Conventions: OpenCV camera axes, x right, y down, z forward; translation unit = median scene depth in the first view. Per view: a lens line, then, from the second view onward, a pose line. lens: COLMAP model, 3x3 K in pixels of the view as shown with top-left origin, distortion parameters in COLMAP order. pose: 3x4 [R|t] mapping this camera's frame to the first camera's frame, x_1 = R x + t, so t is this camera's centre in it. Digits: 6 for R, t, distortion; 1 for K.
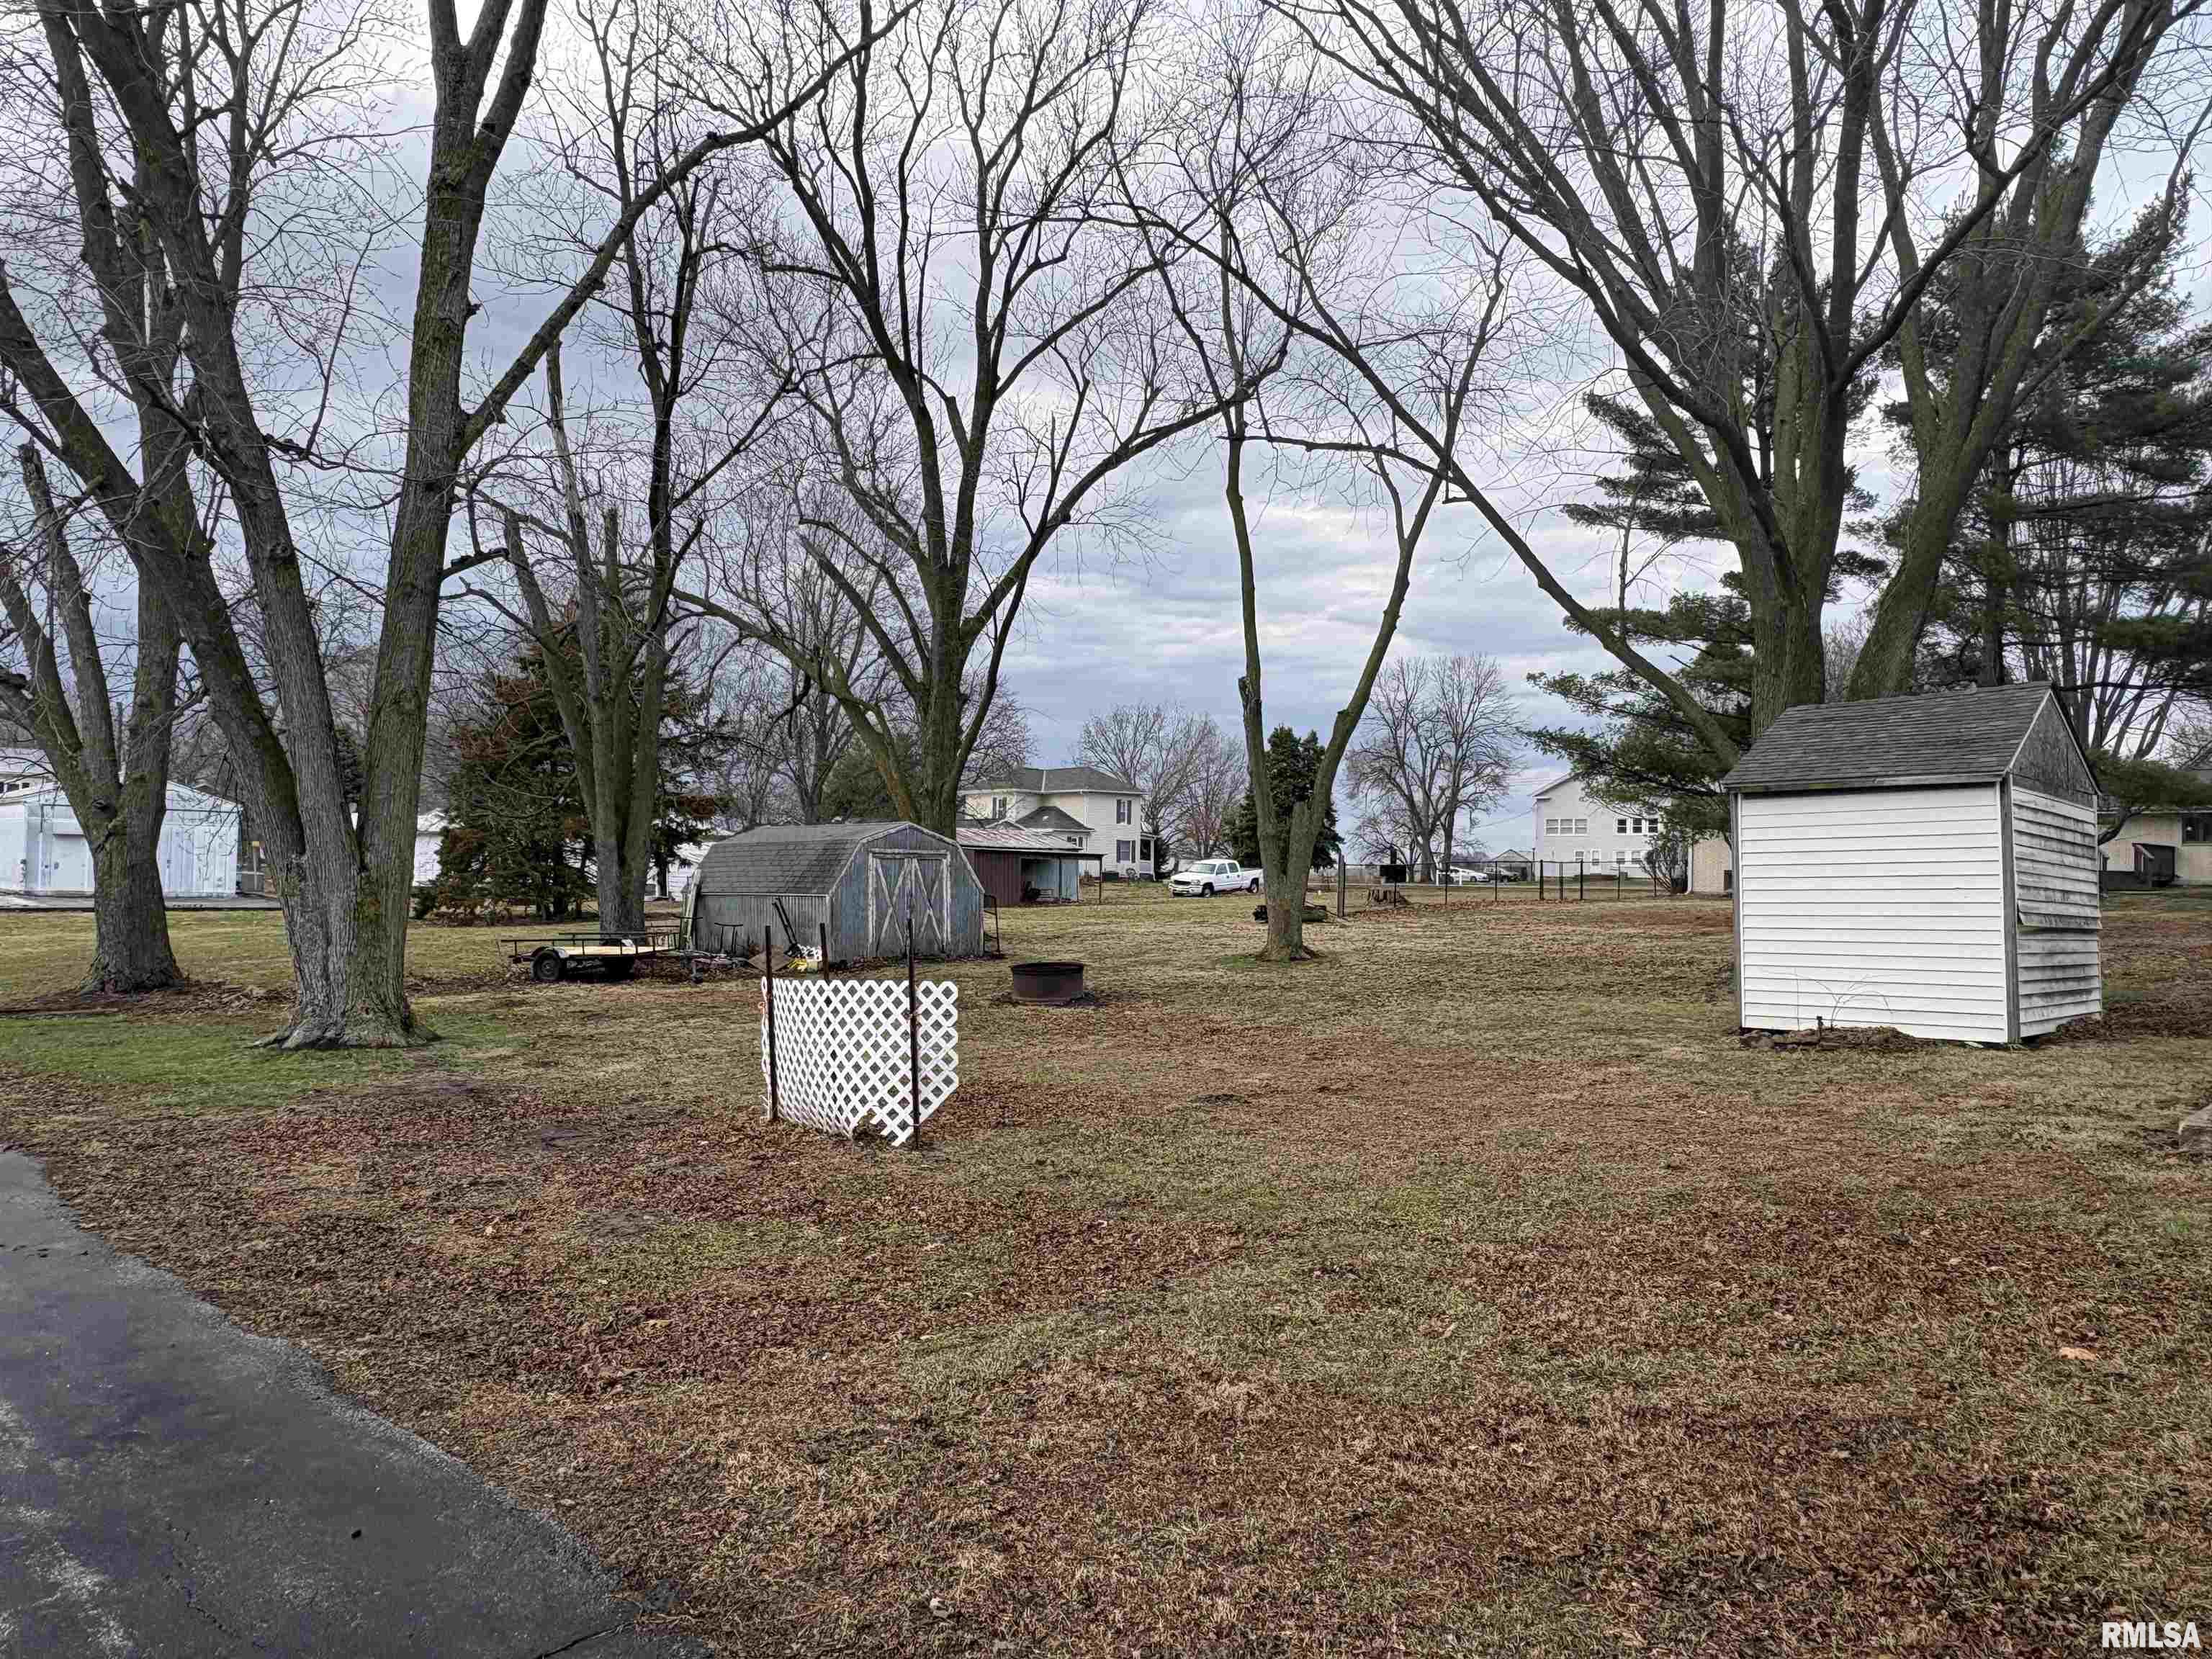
lens RADIAL K [[1480.6, 0, 1106.0], [0, 1480.6, 829.5], [0, 0, 1]] dist [-0.000986, -0.000043]
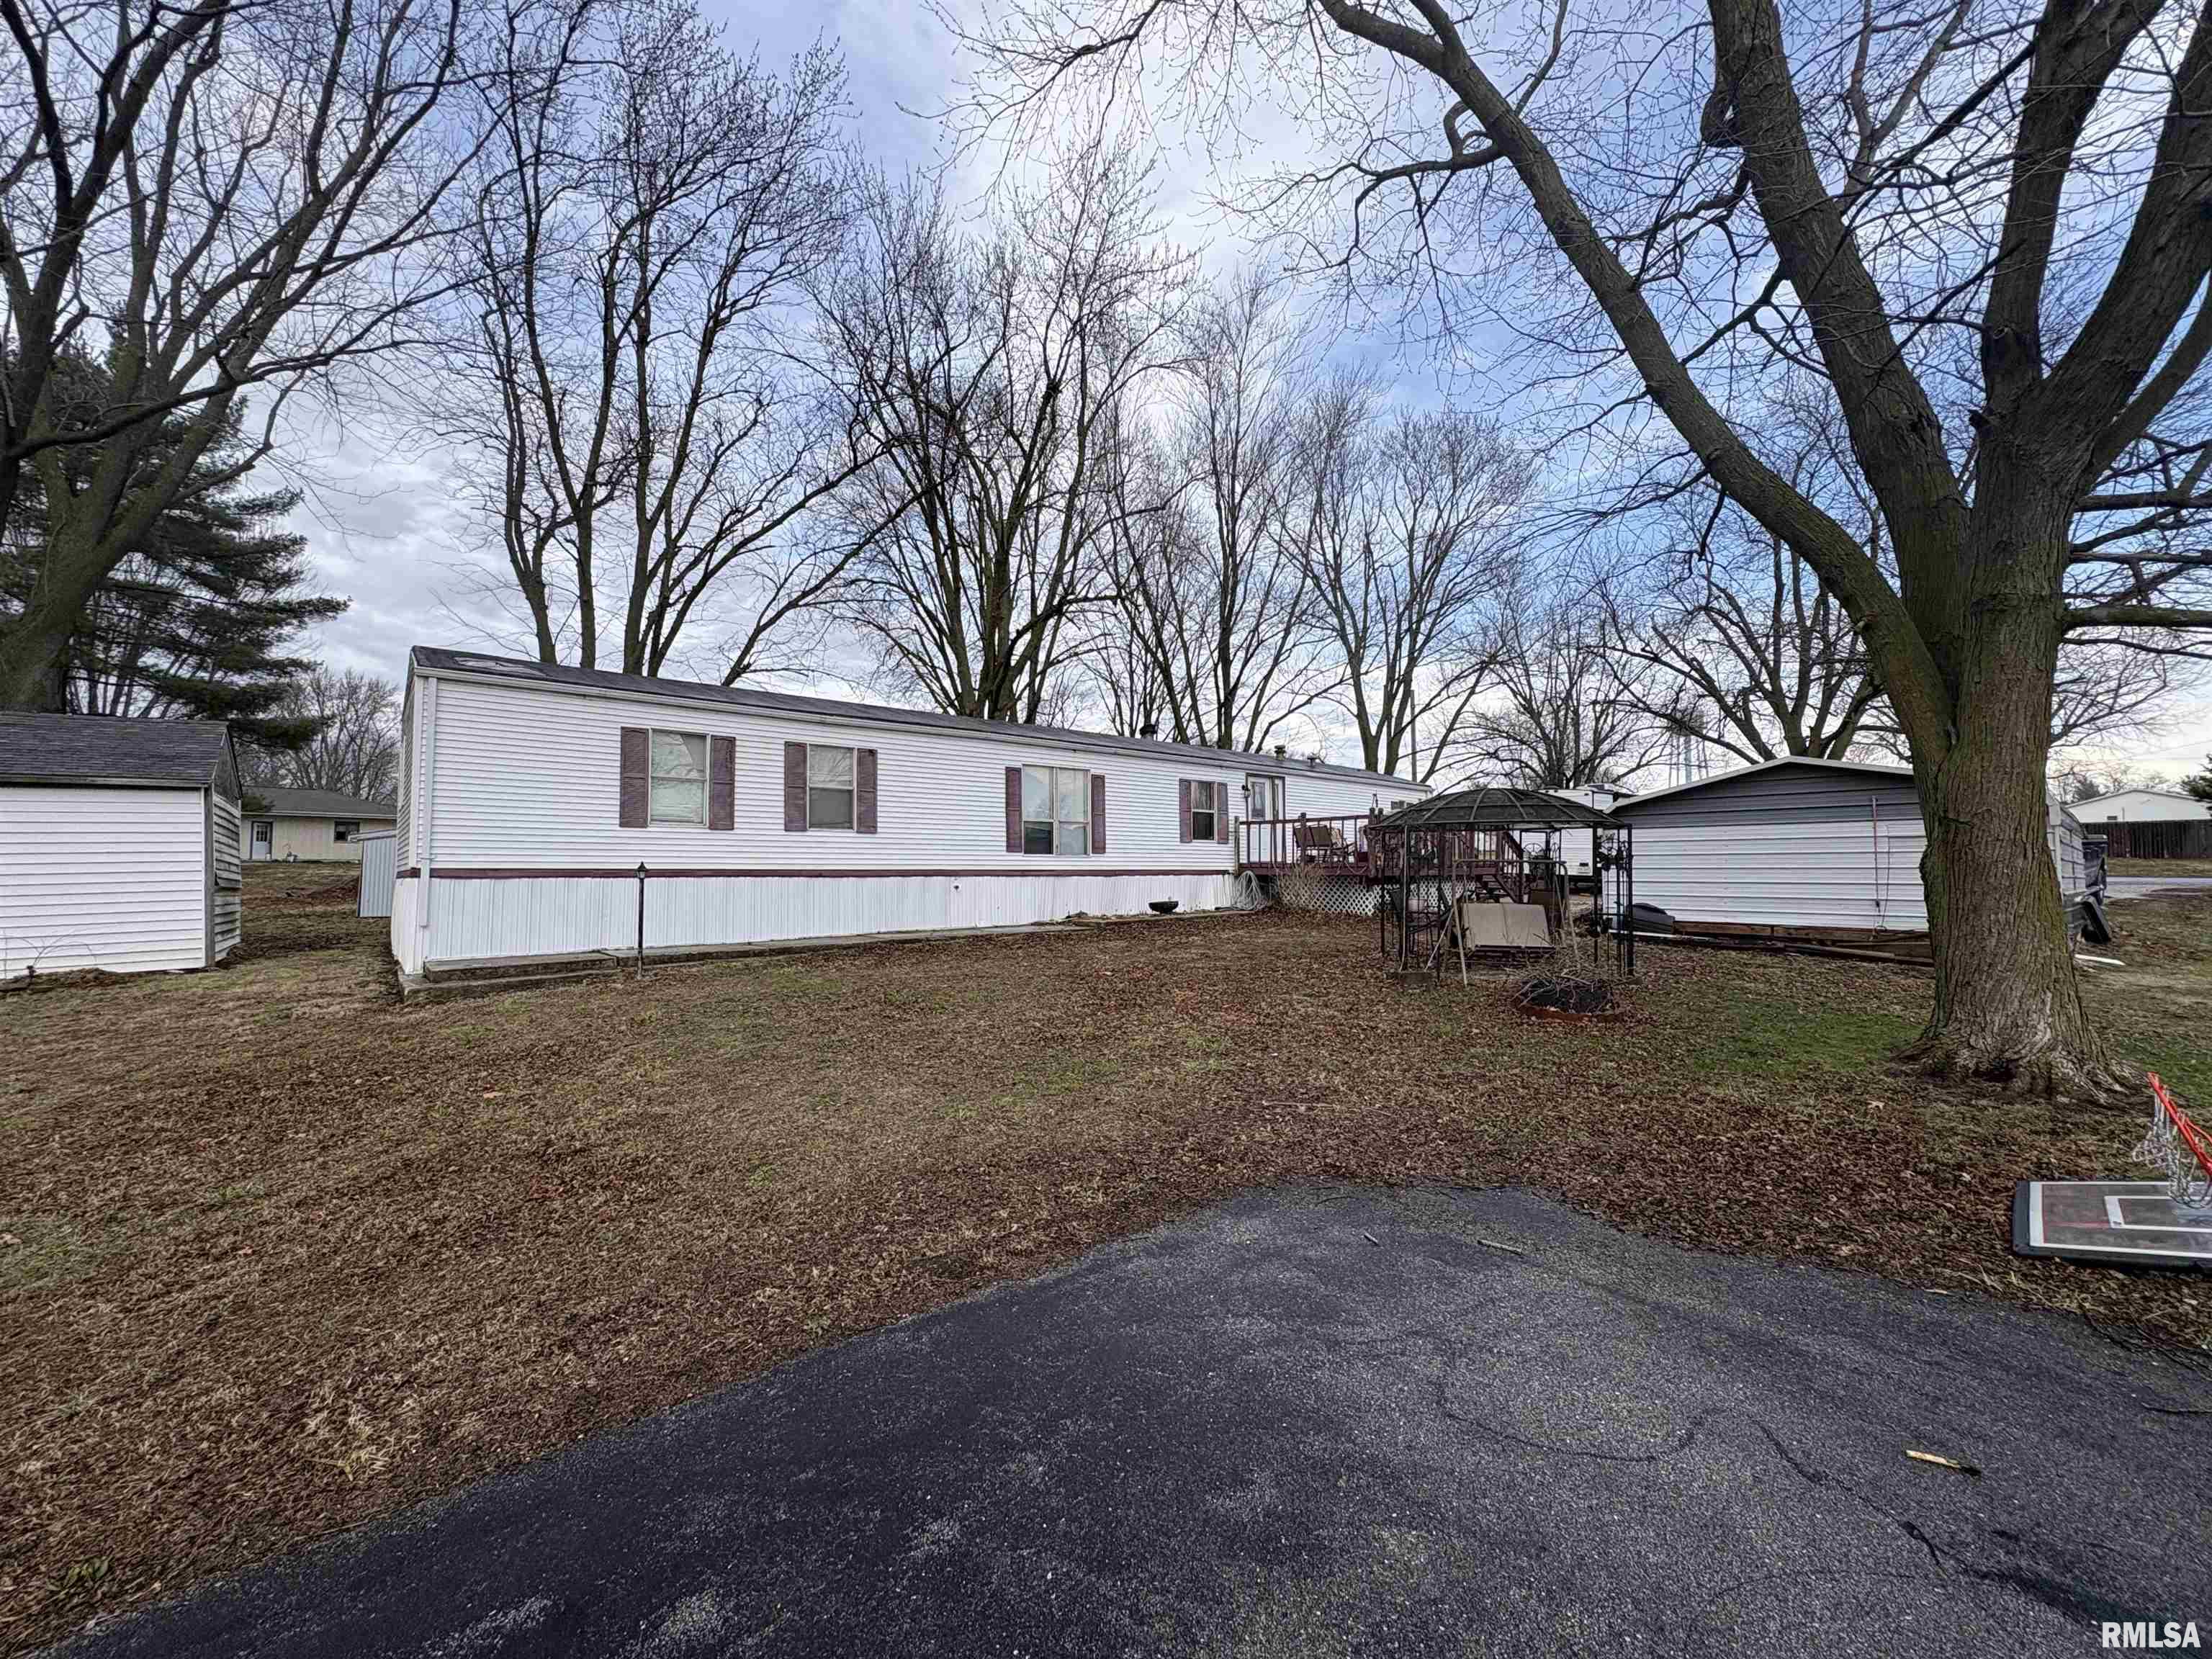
lens RADIAL K [[881.4, 0, 1106.0], [0, 881.4, 829.5], [0, 0, 1]] dist [0.000404, 0.000212]
pose [[0.078814, 0.032199, 0.996369, -0.416144], [-0.033188, 0.999009, -0.029659, 0.010256], [-0.996337, -0.030730, 0.079805, 0.102580]]
